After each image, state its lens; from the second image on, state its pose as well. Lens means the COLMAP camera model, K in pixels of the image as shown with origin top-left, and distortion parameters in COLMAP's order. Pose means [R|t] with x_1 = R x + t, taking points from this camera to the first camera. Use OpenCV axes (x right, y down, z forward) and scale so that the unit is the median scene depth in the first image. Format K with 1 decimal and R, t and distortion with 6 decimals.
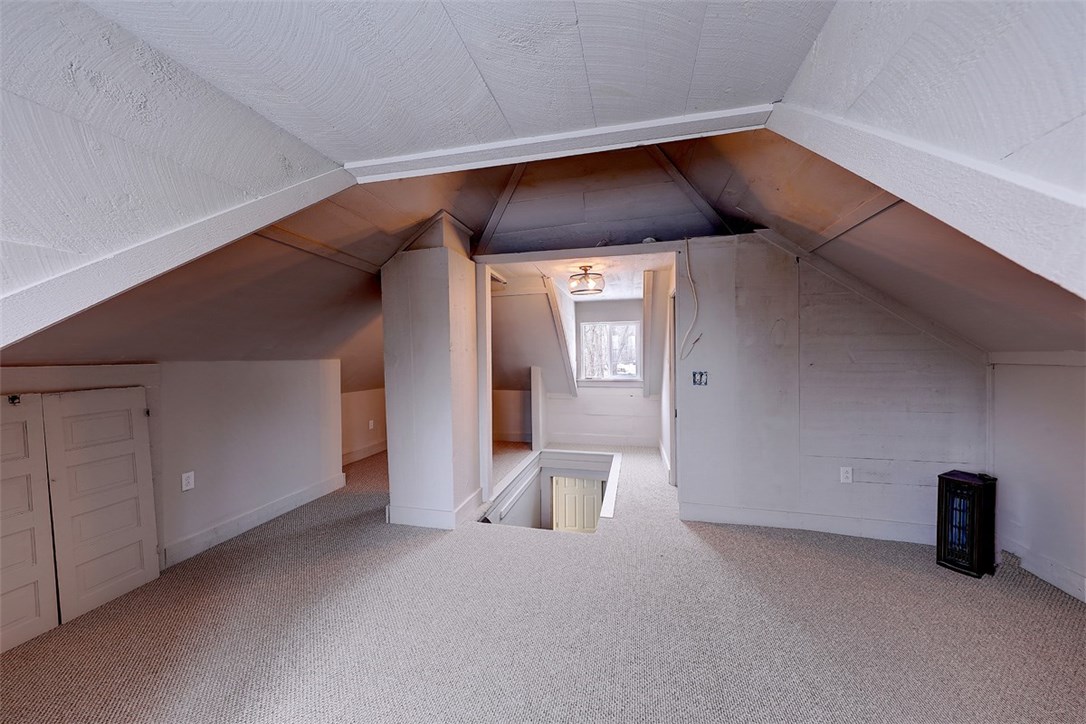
lens RADIAL K [[386.2, 0, 540.5], [0, 386.2, 363.5], [0, 0, 1]] dist [0.004813, -0.000550]
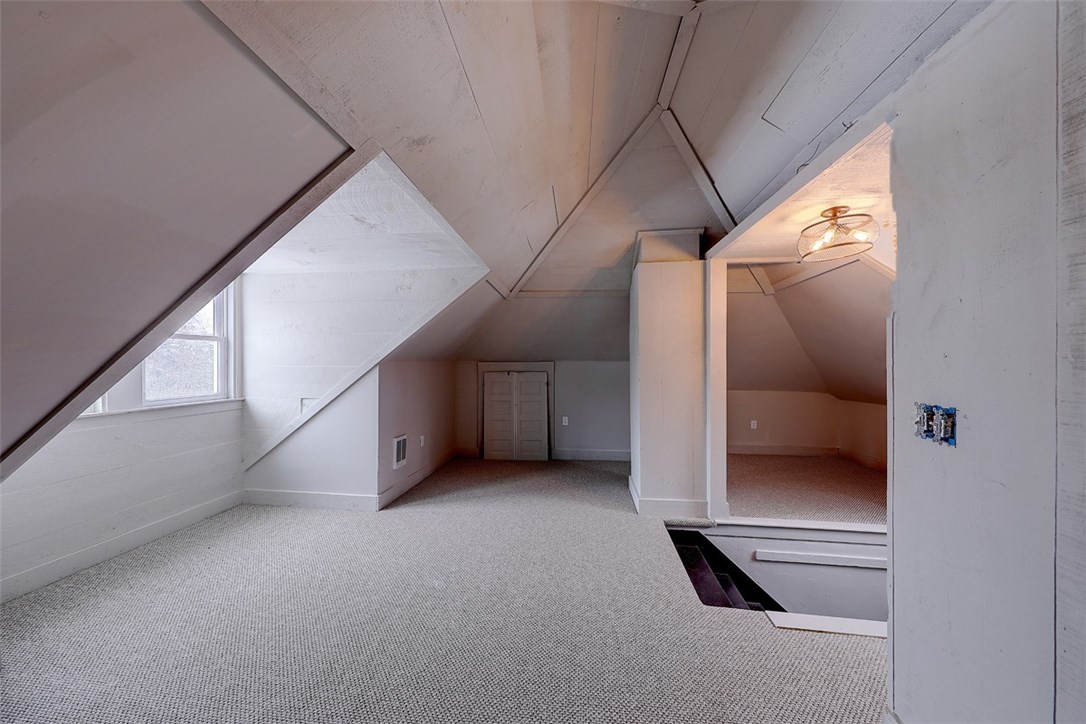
lens RADIAL K [[333.4, 0, 539.5], [0, 333.4, 361.1], [0, 0, 1]] dist [-0.002673, 0.000070]
pose [[0.115837, 0.014740, -0.993159, 0.679620], [-0.017545, 0.999764, 0.012792, -0.019622], [0.993113, 0.015944, 0.116069, 0.582472]]
